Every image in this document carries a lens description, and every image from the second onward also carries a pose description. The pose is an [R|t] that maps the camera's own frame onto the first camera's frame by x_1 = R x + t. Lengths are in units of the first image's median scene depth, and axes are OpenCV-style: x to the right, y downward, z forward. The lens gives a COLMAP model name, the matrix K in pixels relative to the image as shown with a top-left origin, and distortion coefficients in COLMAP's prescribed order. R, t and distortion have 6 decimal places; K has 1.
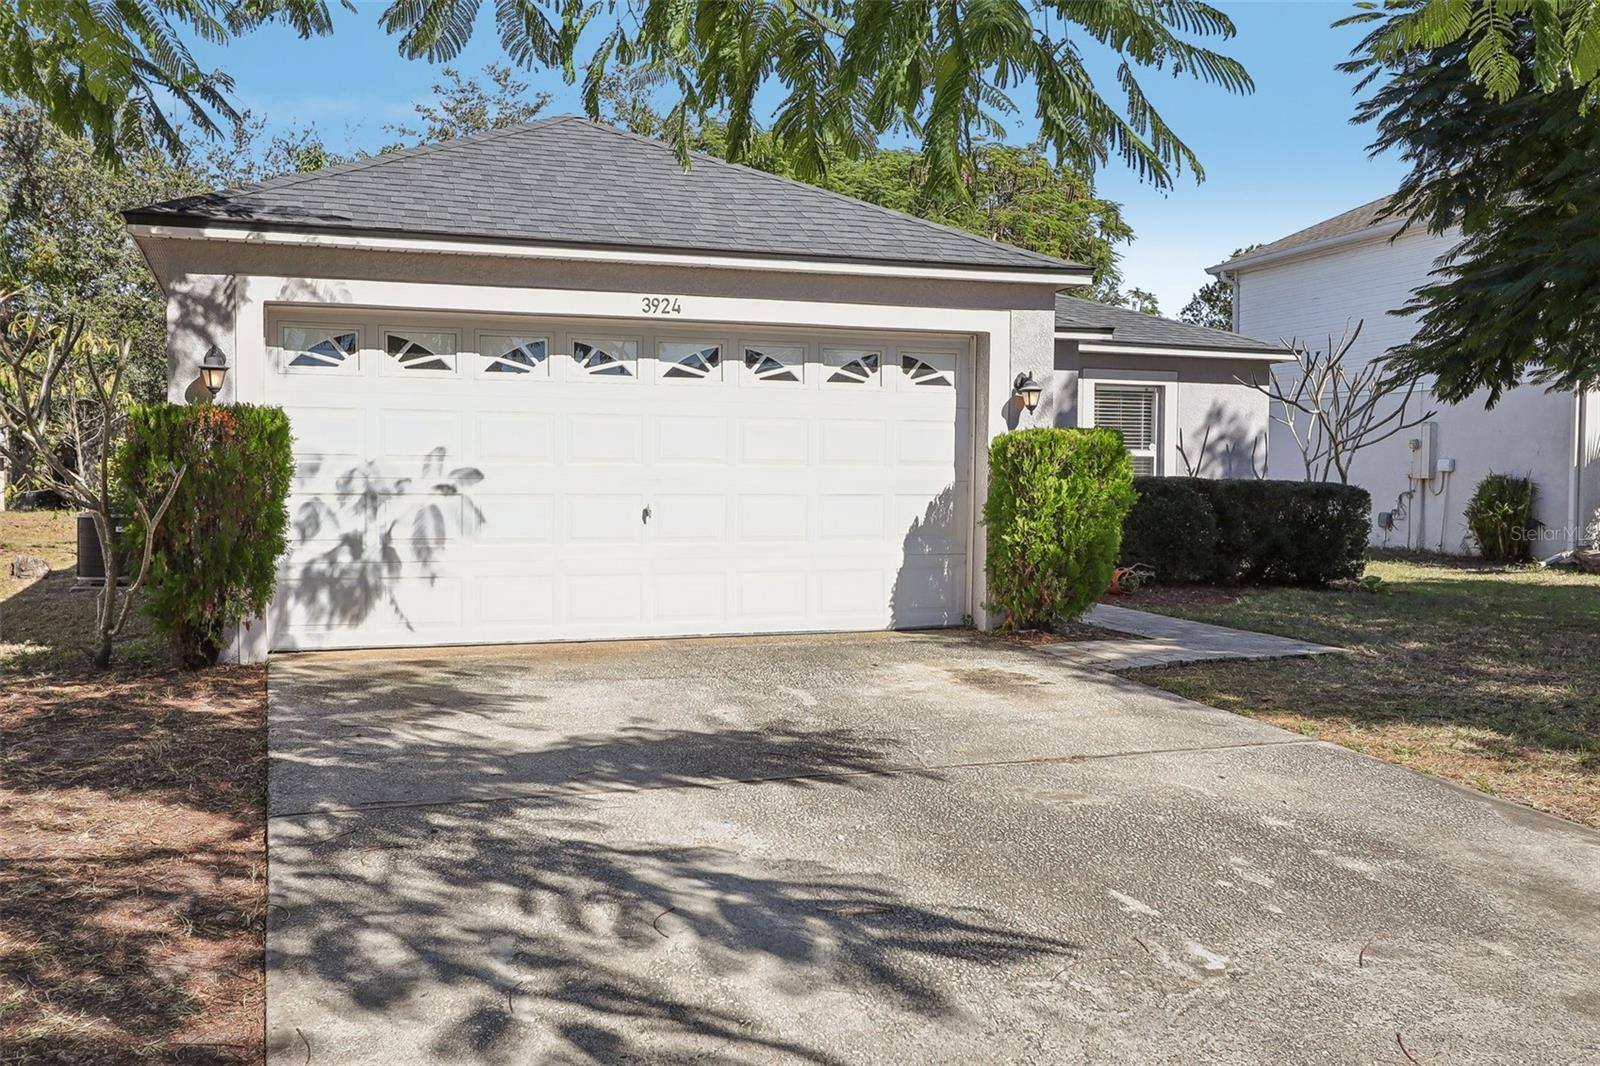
lens RADIAL K [[1397.5, 0, 800.0], [0, 1397.5, 533.0], [0, 0, 1]] dist [0.010358, 0.000571]
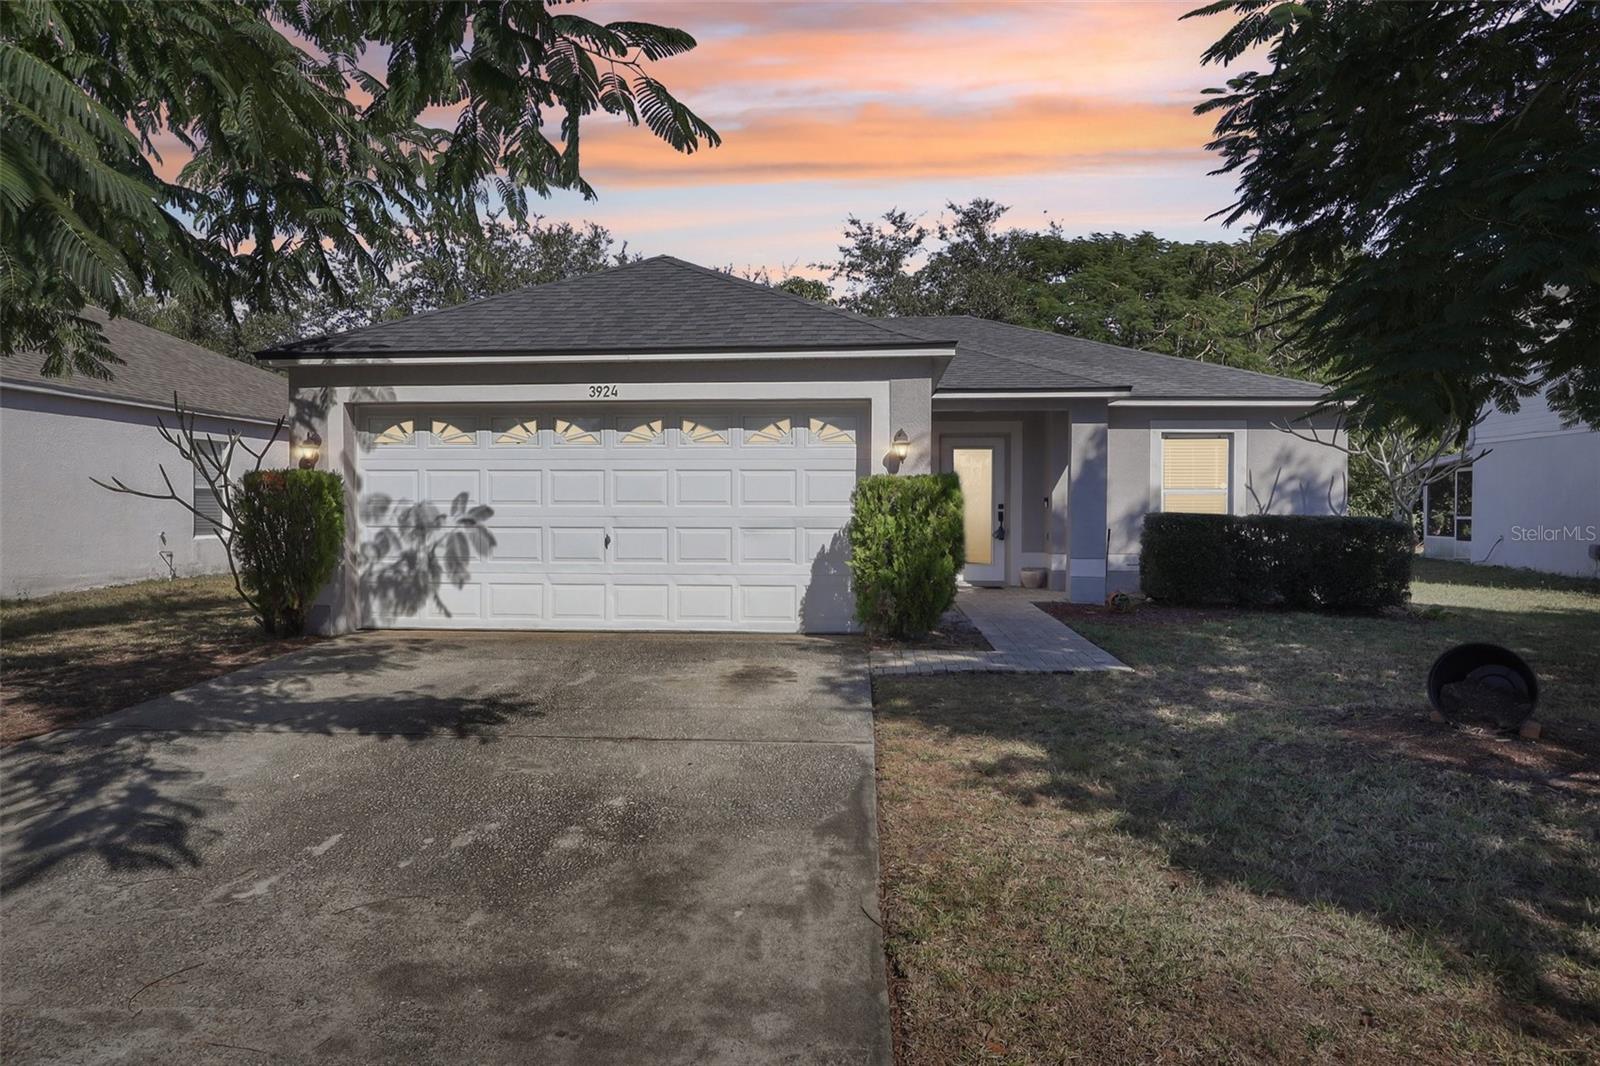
lens RADIAL K [[1047.9, 0, 801.5], [0, 1047.9, 526.1], [0, 0, 1]] dist [-0.001303, 0.020853]
pose [[0.910497, 0.004281, -0.413493, 0.540714], [-0.014748, 0.999646, -0.022126, -0.009460], [0.413252, 0.026244, 0.910238, 0.145840]]
